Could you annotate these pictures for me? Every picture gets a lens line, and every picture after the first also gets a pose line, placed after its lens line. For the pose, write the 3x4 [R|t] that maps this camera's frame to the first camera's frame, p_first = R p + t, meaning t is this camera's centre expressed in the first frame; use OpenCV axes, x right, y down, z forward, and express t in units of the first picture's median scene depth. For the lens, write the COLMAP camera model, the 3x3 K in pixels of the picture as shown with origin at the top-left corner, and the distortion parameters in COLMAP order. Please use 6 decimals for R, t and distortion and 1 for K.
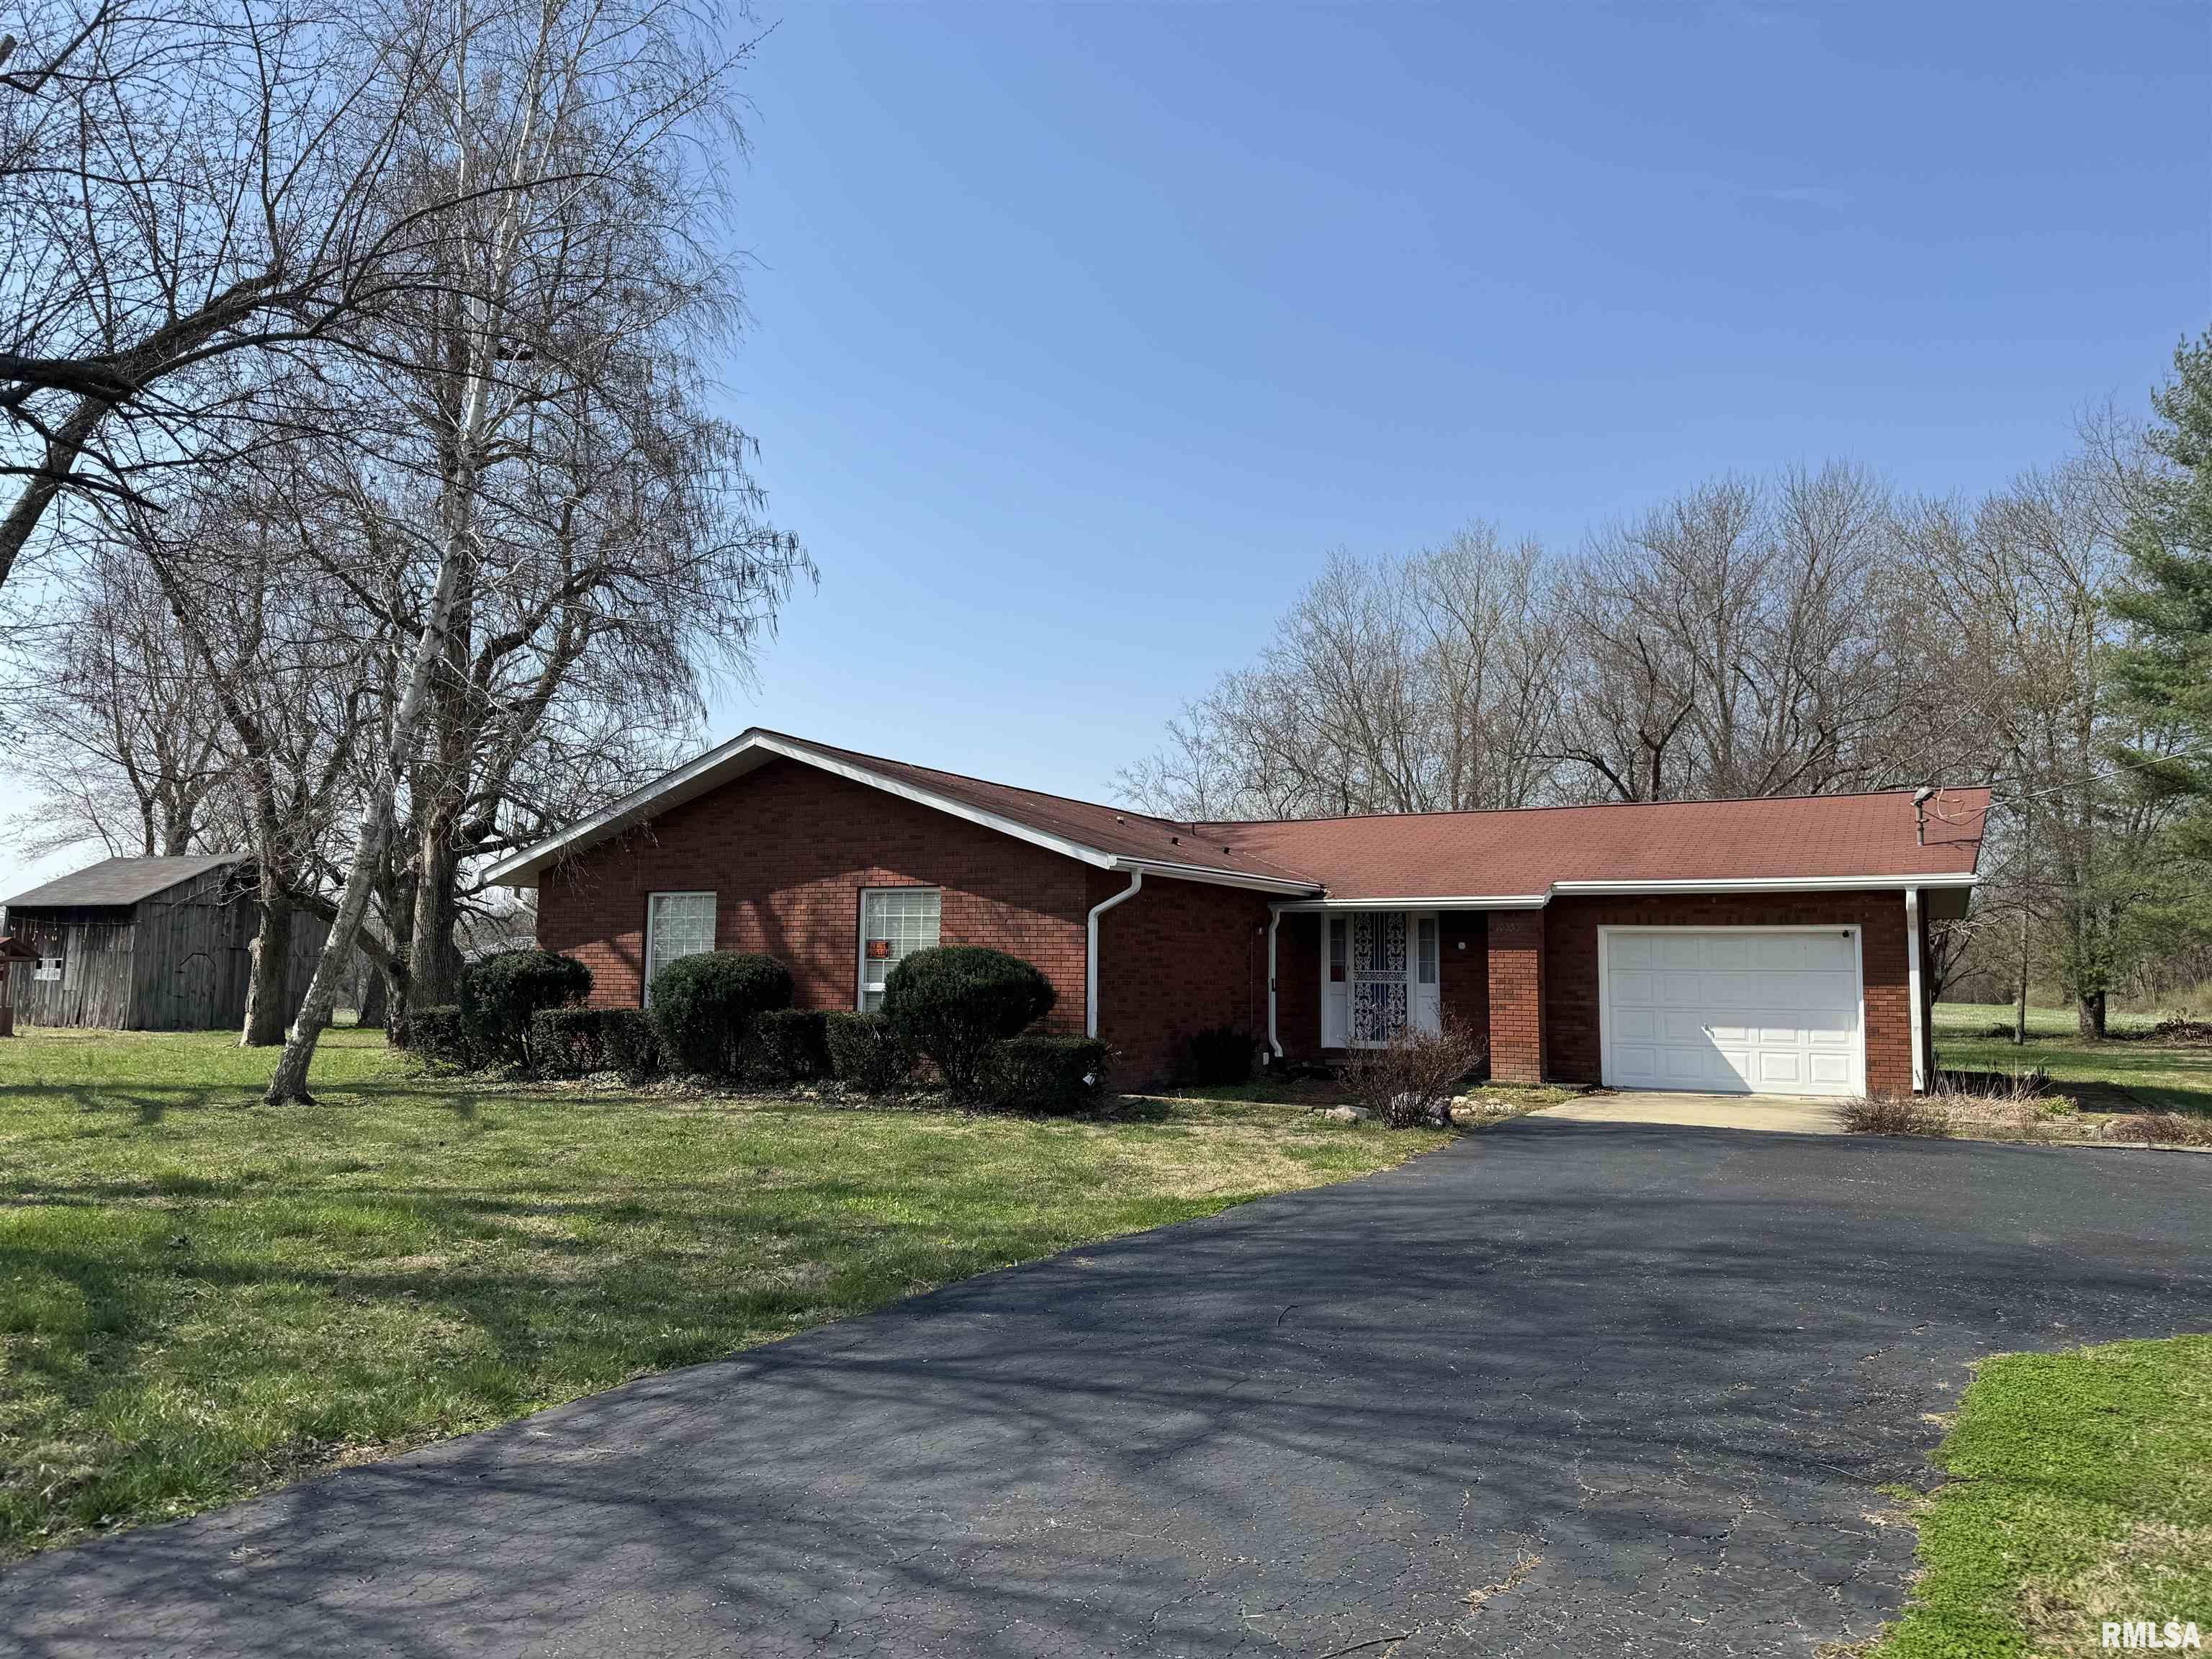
lens RADIAL K [[1544.1, 0, 1106.0], [0, 1544.1, 829.5], [0, 0, 1]] dist [0.109595, -0.165423]
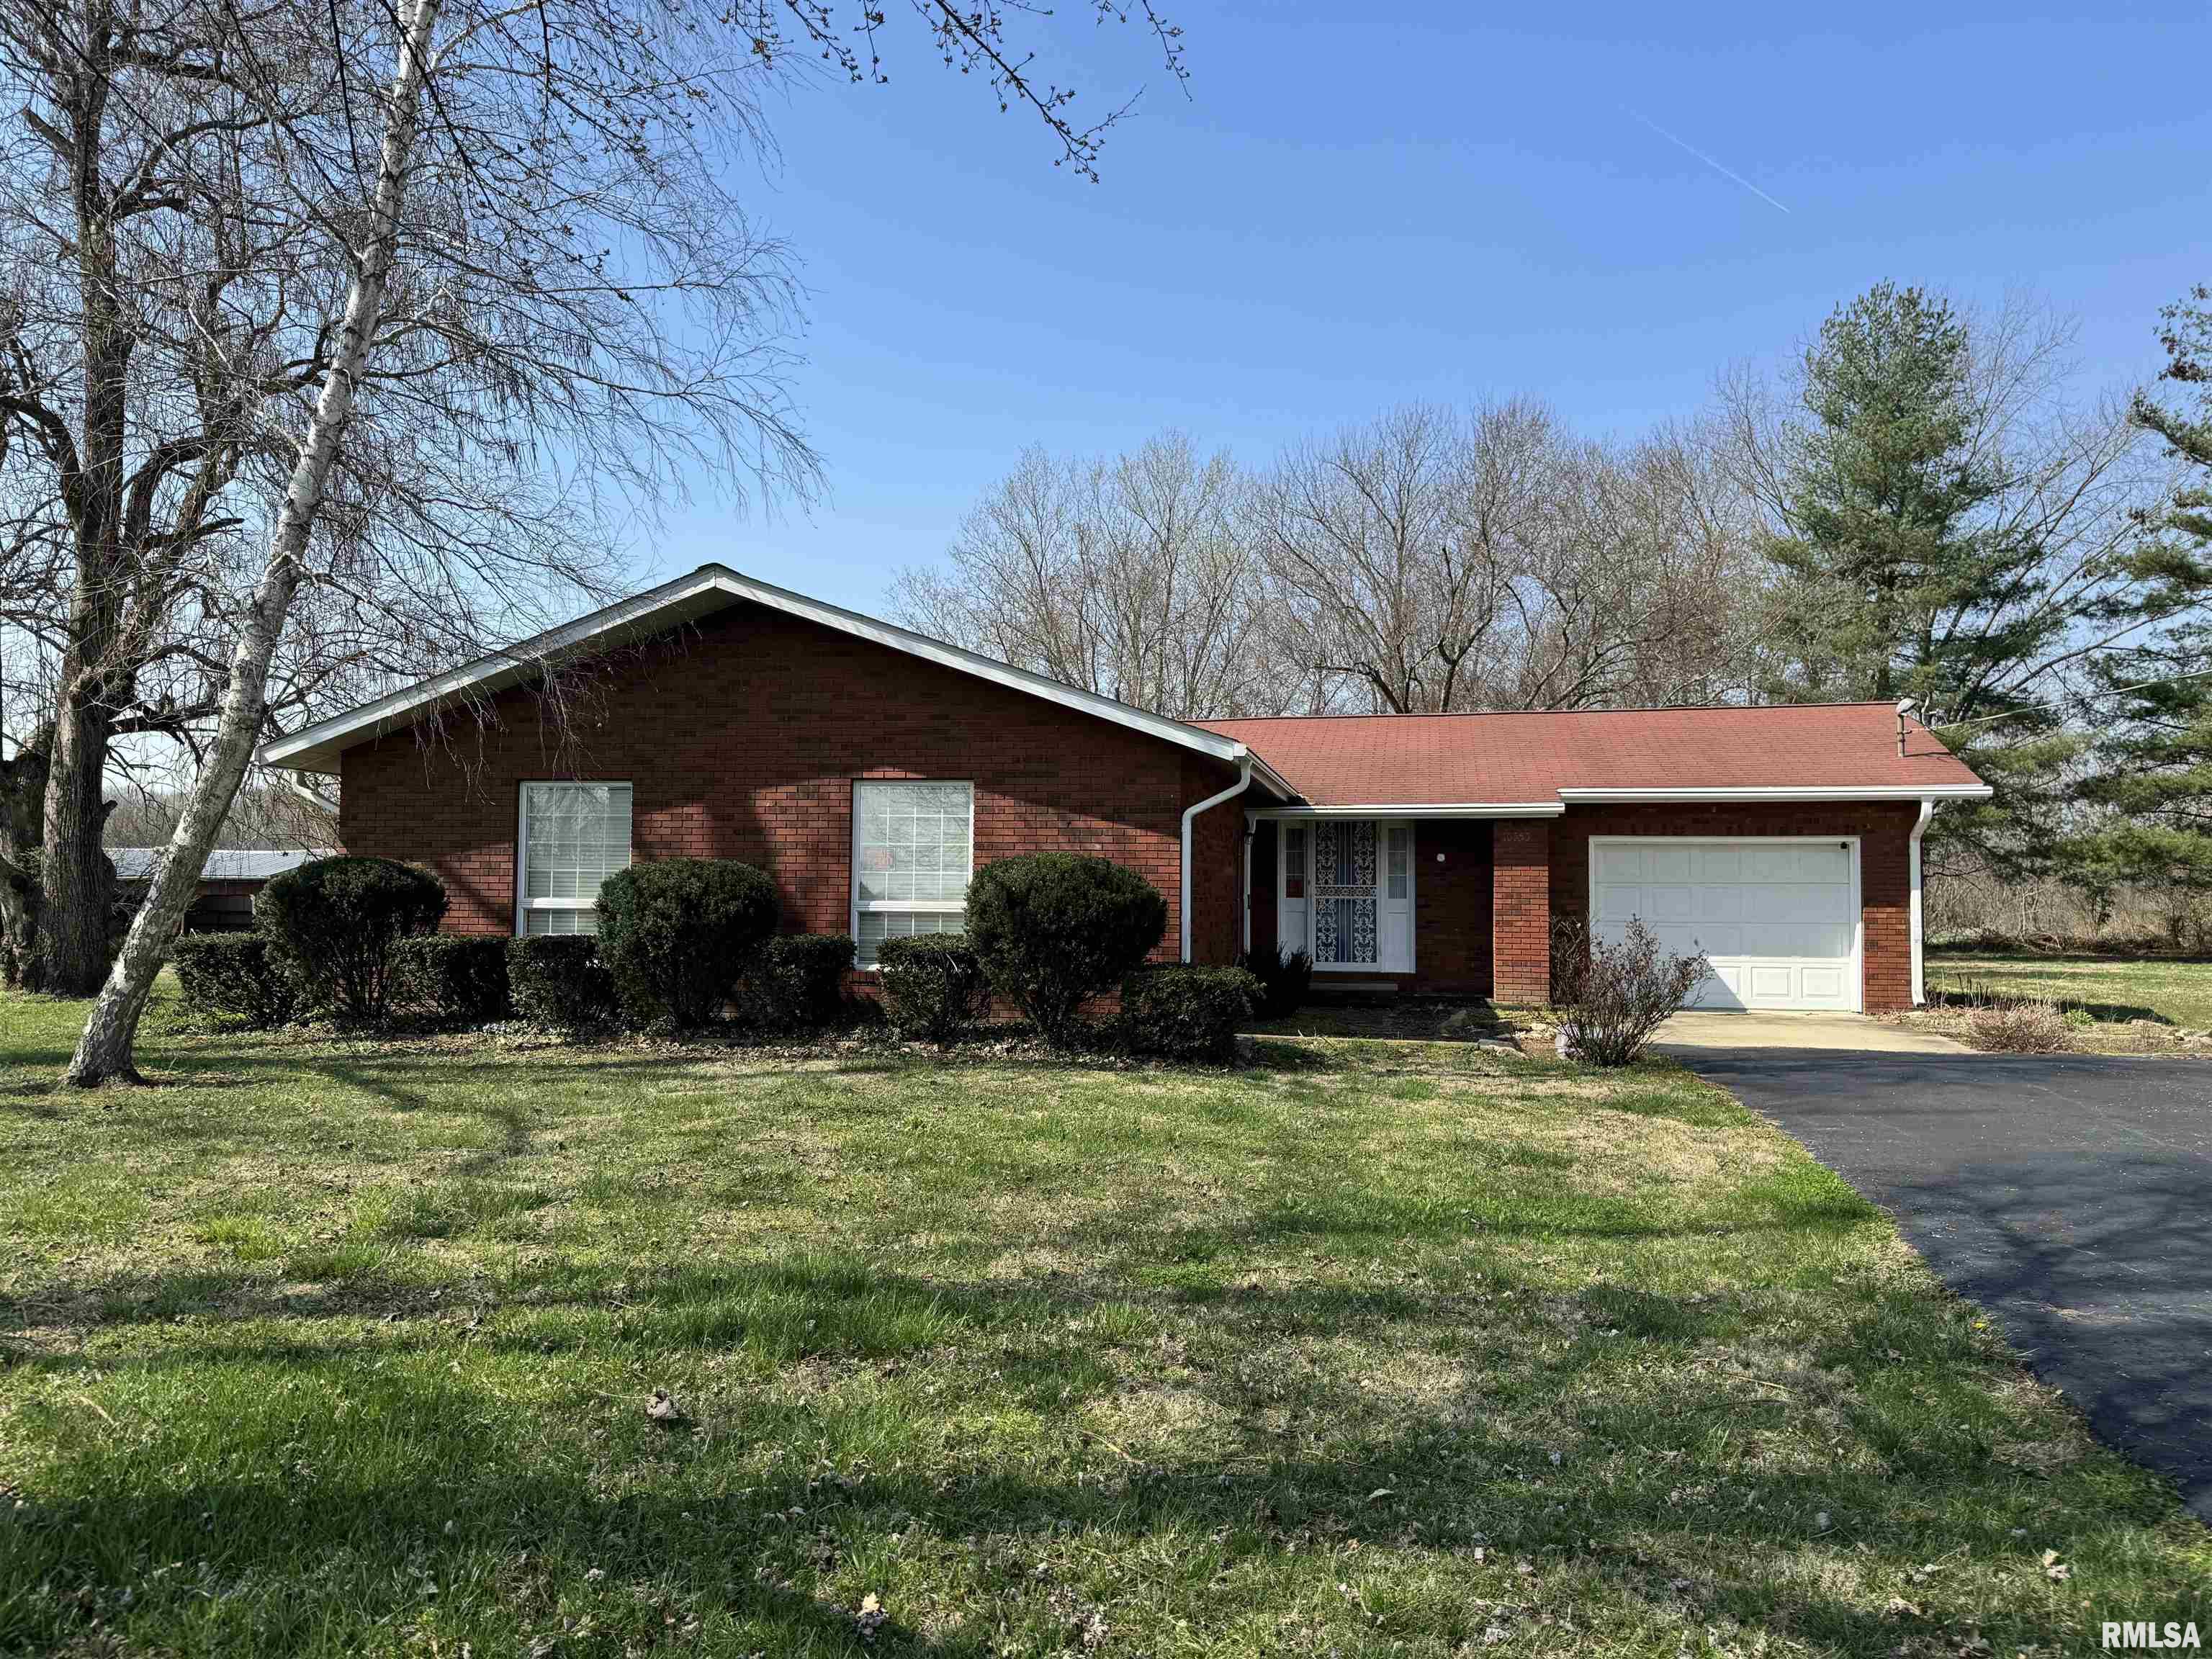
lens RADIAL K [[1519.7, 0, 1106.0], [0, 1519.7, 829.5], [0, 0, 1]] dist [0.126309, -0.164053]
pose [[0.953540, 0.009470, 0.301116, -0.251642], [-0.025528, 0.998451, 0.049438, 0.019929], [-0.300182, -0.054828, 0.952305, 0.212313]]
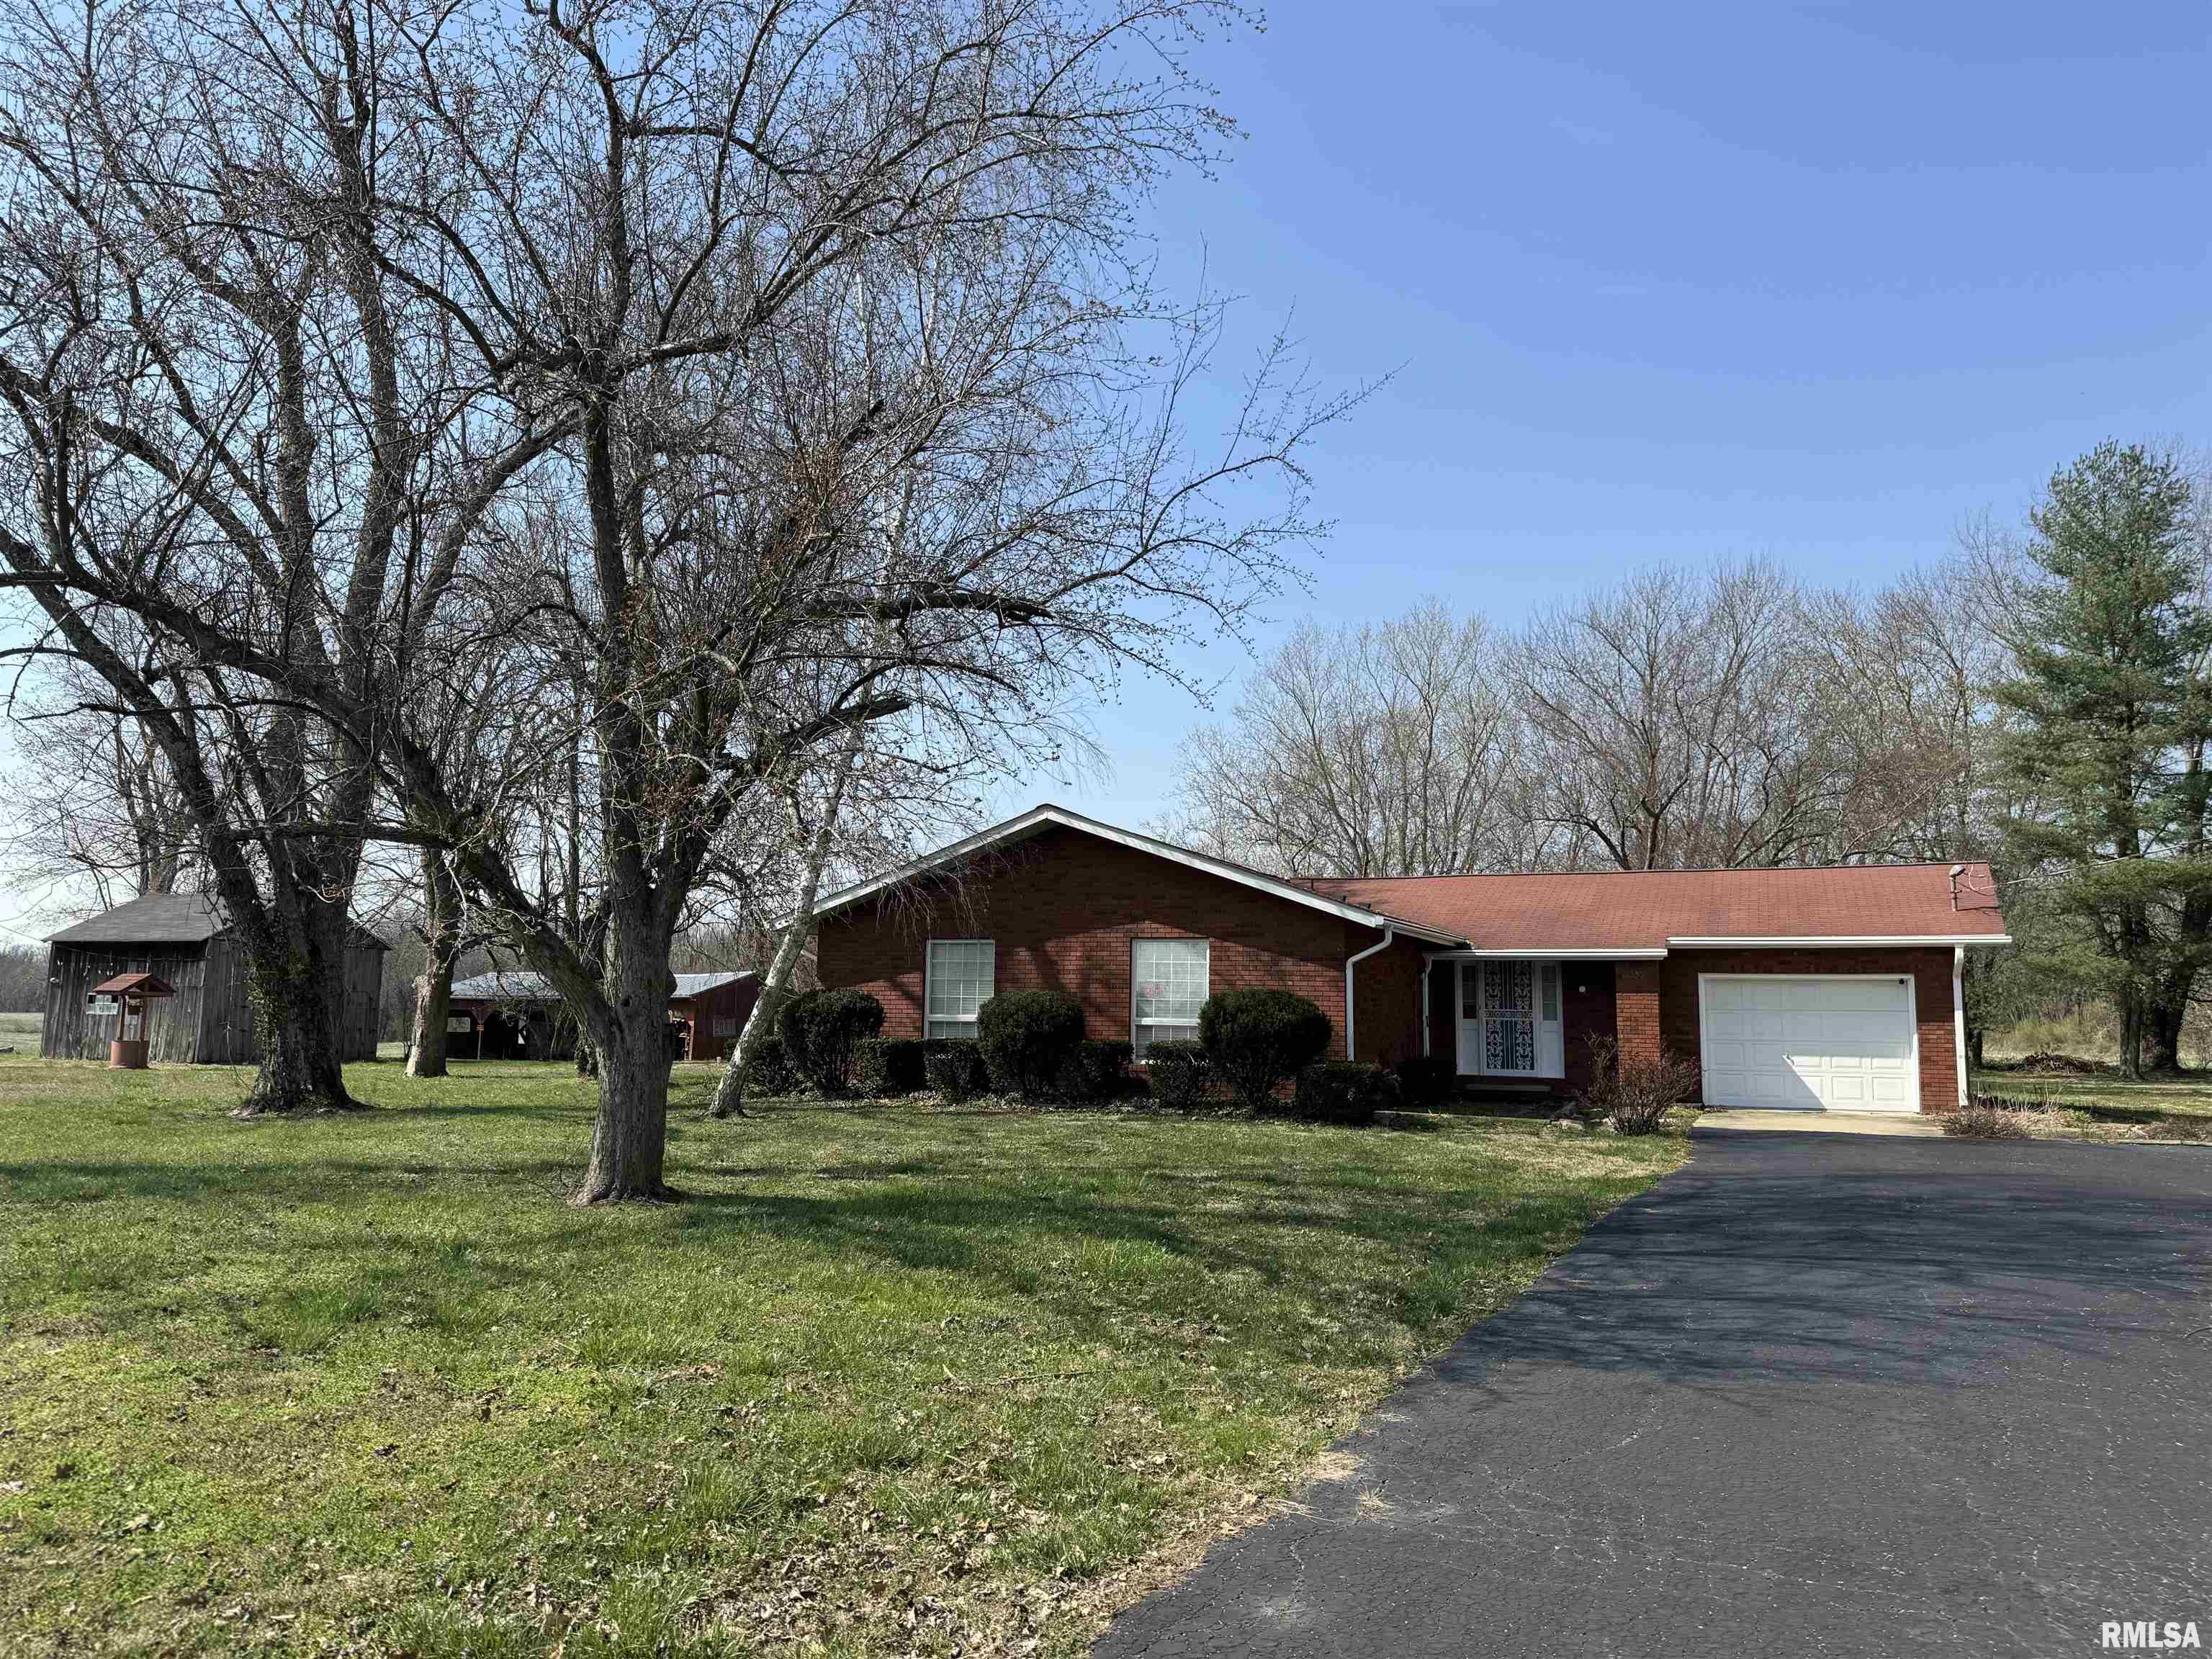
lens RADIAL K [[1544.1, 0, 1106.0], [0, 1544.1, 829.5], [0, 0, 1]] dist [0.109595, -0.165423]
pose [[0.994303, 0.014459, 0.105609, -0.287048], [-0.012120, 0.999668, -0.022758, -0.018029], [-0.105903, 0.021348, 0.994147, -0.177662]]
